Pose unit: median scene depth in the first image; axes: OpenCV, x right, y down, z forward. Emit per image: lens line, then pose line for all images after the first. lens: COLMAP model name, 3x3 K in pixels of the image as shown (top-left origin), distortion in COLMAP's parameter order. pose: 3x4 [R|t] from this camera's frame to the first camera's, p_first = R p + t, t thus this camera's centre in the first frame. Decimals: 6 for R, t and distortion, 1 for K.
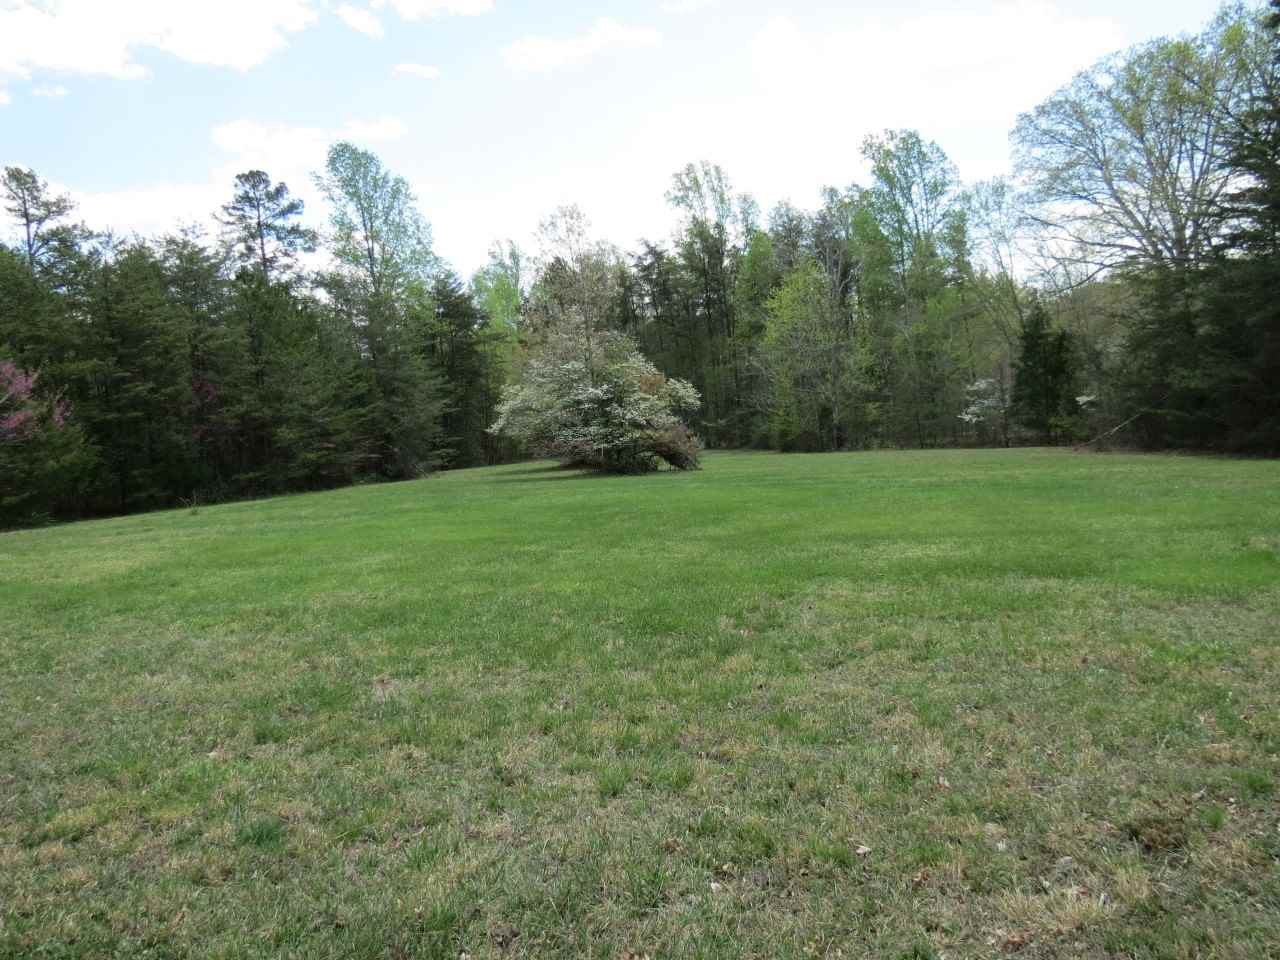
lens RADIAL K [[895.1, 0, 640.3], [0, 895.1, 487.1], [0, 0, 1]] dist [-0.029043, 0.001533]
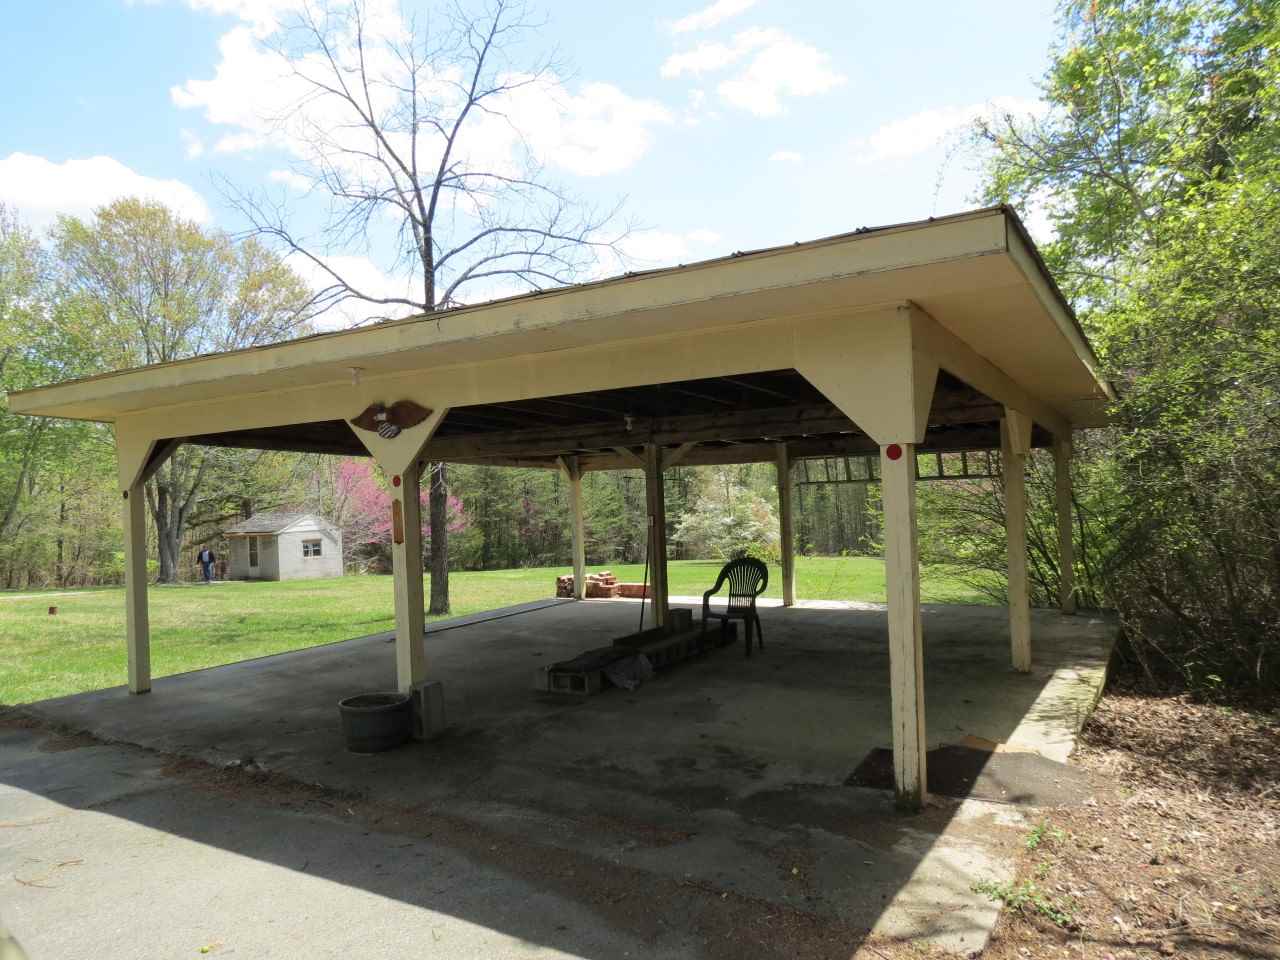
lens RADIAL K [[895.1, 0, 641.5], [0, 895.1, 482.3], [0, 0, 1]] dist [-0.029043, 0.001533]
pose [[0.953974, 0.030998, -0.298282, 0.316879], [-0.064648, 0.992514, -0.103613, 0.018306], [0.292838, 0.118128, 0.948837, -0.779019]]
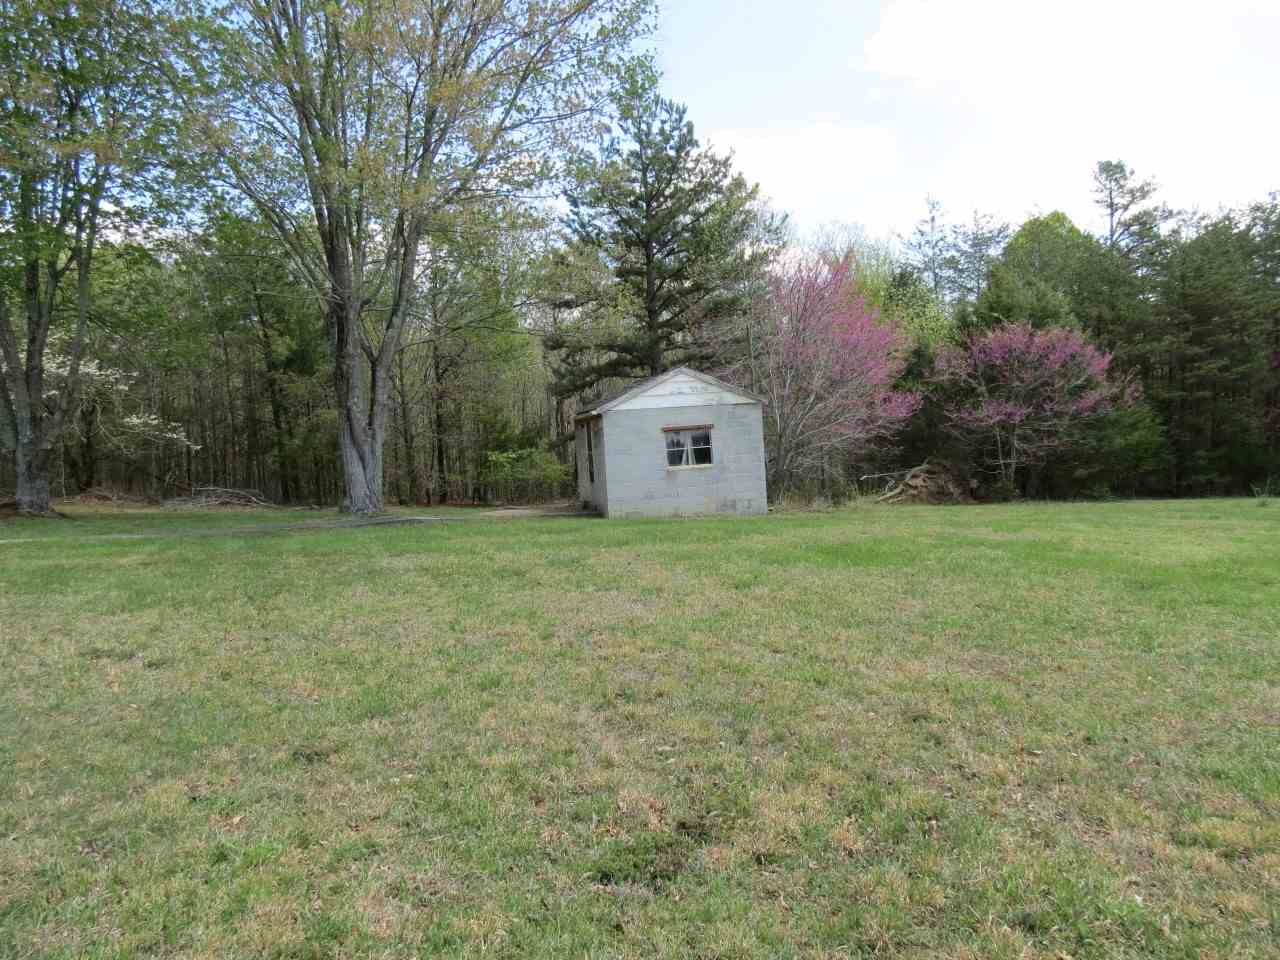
lens RADIAL K [[895.1, 0, 639.4], [0, 895.1, 479.6], [0, 0, 1]] dist [-0.029043, 0.001533]
pose [[0.486968, 0.086416, -0.869134, -0.025559], [-0.075762, 0.995522, 0.056533, 0.001120], [0.870128, 0.038318, 0.491334, 0.001462]]
